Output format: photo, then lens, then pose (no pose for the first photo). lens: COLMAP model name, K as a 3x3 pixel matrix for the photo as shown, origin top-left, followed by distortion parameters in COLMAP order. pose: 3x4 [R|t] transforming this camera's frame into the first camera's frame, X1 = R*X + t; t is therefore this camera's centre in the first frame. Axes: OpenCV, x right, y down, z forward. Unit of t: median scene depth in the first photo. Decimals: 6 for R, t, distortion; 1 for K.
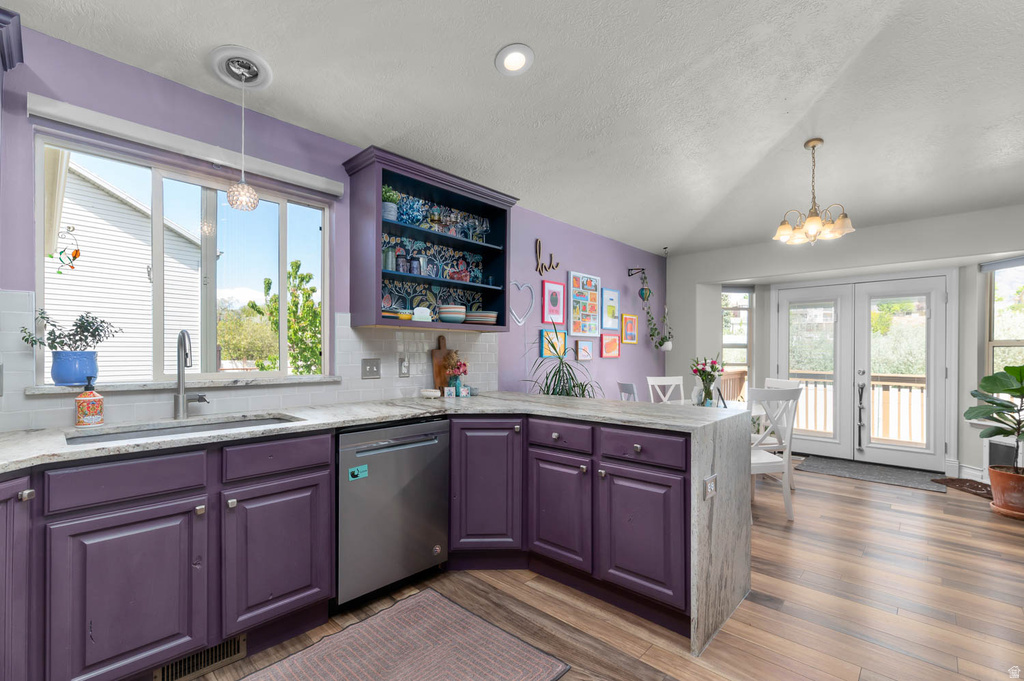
lens RADIAL K [[444.6, 0, 514.8], [0, 444.6, 353.7], [0, 0, 1]] dist [0.000586, -0.000061]
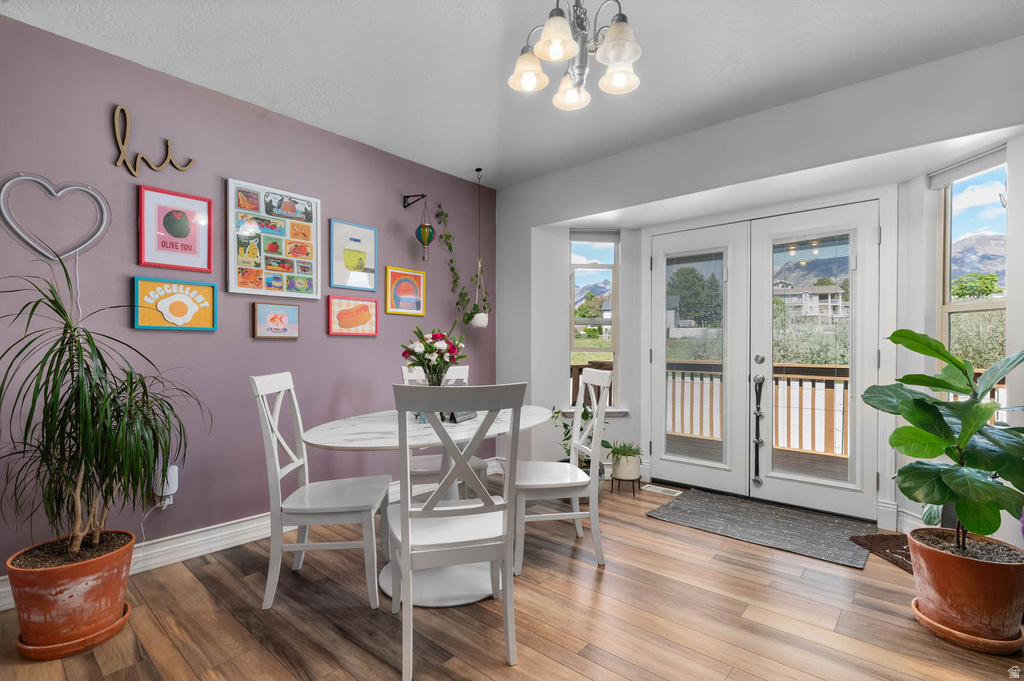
lens RADIAL K [[483.7, 0, 516.1], [0, 483.7, 351.3], [0, 0, 1]] dist [-0.000534, 0.000124]
pose [[0.999229, -0.002611, 0.039186, 0.420501], [0.002535, 0.999995, 0.001978, 0.030266], [-0.039191, -0.001877, 0.999230, 0.337091]]
